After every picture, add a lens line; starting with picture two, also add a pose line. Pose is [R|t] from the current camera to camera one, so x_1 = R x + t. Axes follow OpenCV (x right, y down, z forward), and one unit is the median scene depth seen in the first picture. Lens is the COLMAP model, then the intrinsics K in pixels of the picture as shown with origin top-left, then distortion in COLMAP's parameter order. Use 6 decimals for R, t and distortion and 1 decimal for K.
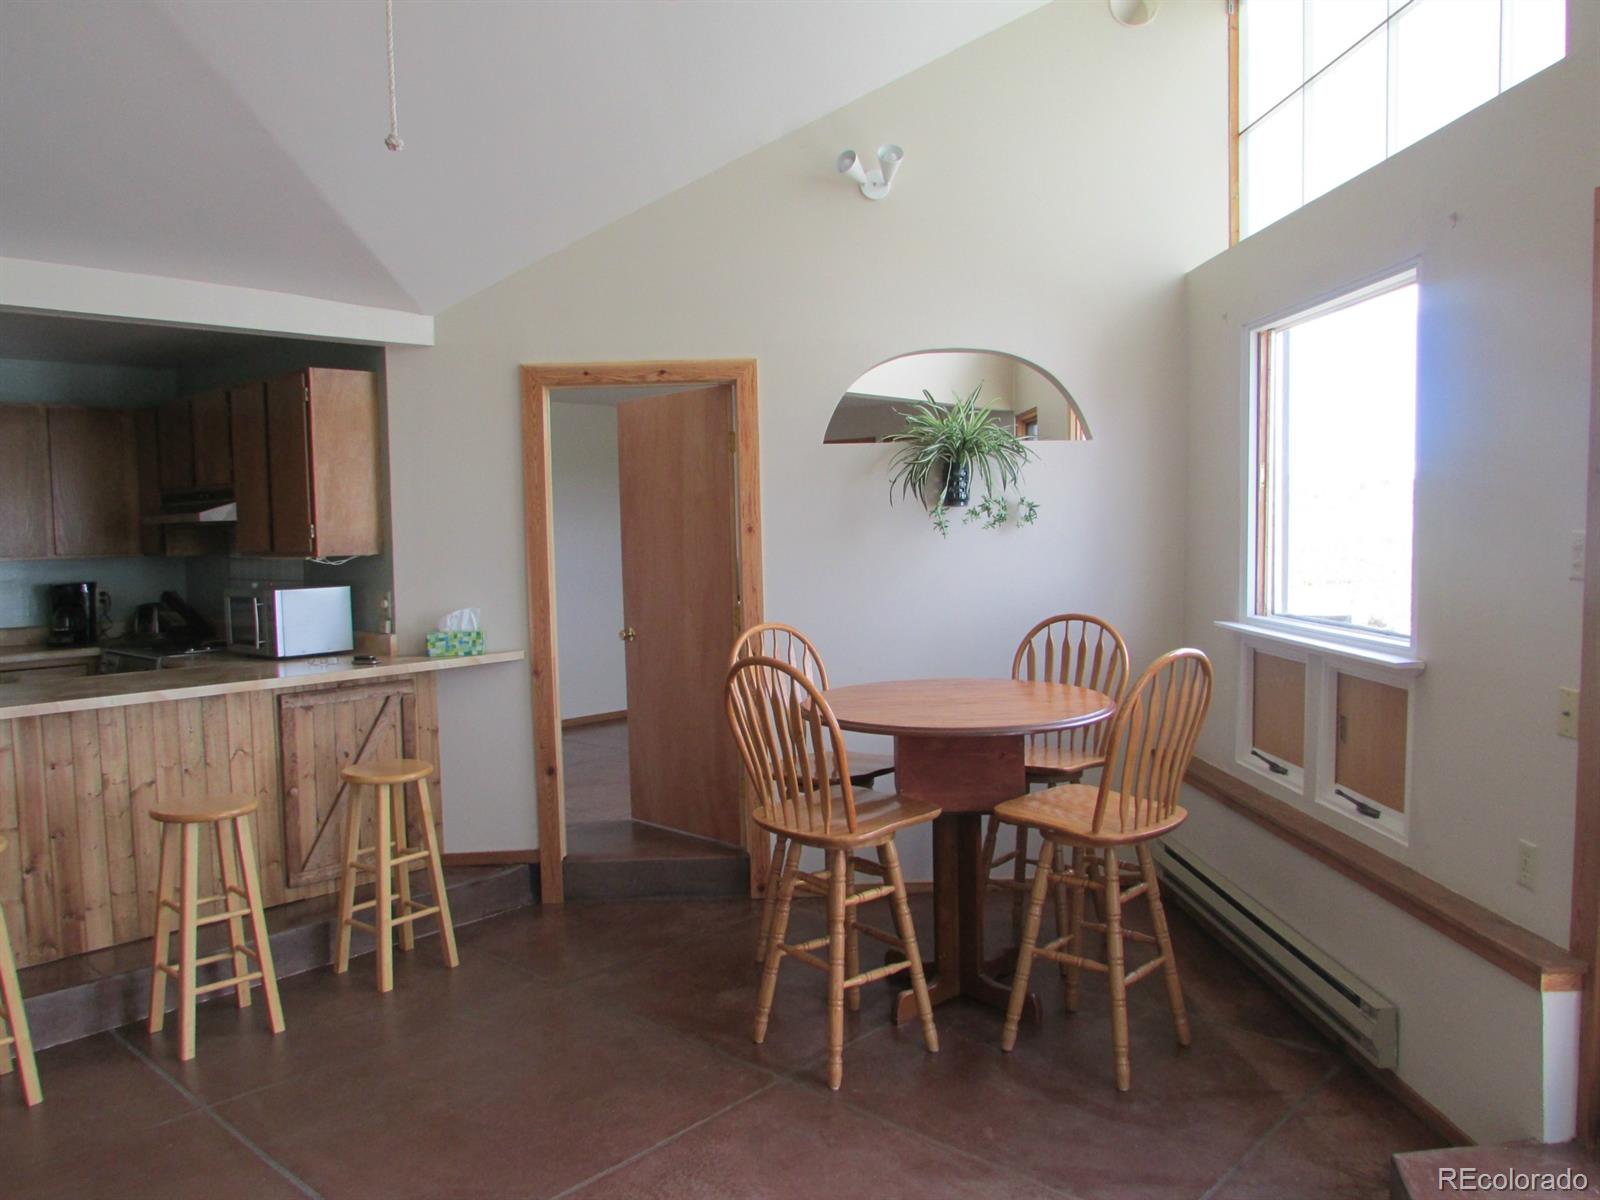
lens RADIAL K [[1140.8, 0, 800.0], [0, 1140.8, 600.0], [0, 0, 1]] dist [-0.011873, -0.002670]
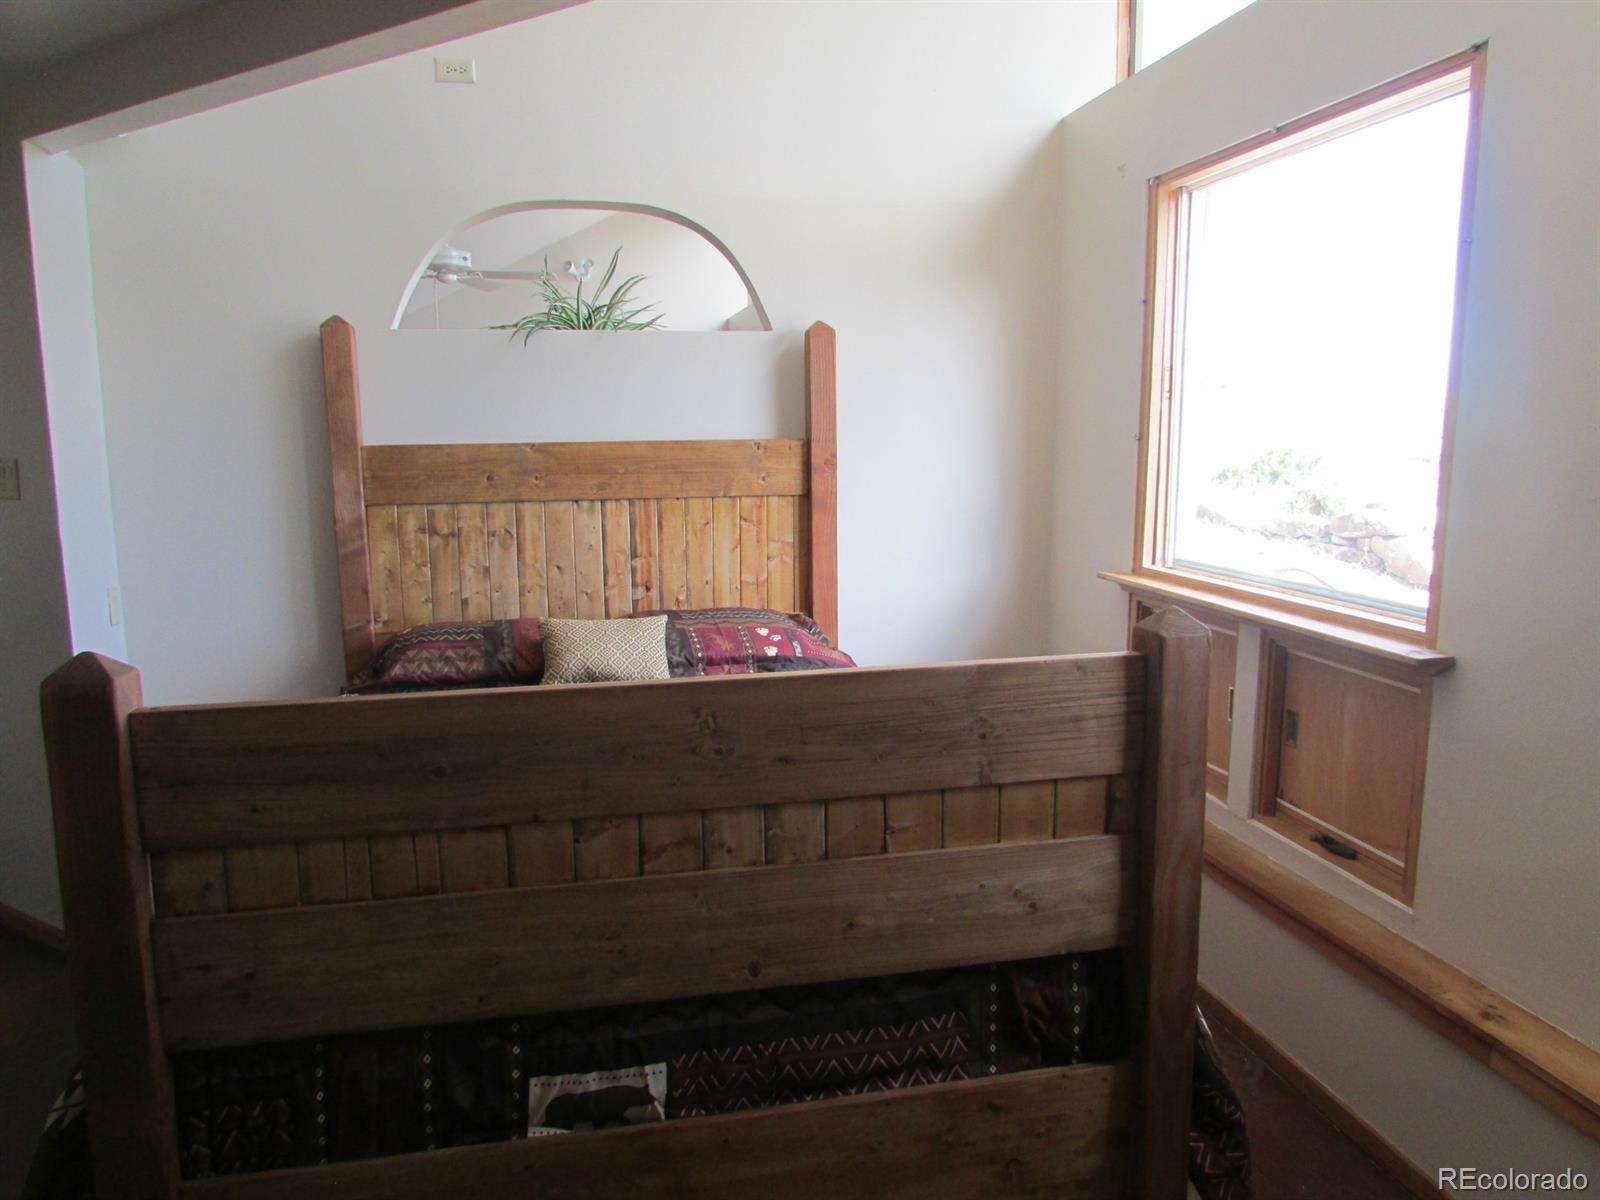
lens RADIAL K [[1140.8, 0, 800.0], [0, 1140.8, 600.0], [0, 0, 1]] dist [-0.011873, -0.002670]
pose [[0.983789, -0.009238, 0.179094, 0.024684], [-0.005730, 0.996543, 0.082875, -0.025061], [-0.179240, -0.082558, 0.980335, 0.282098]]
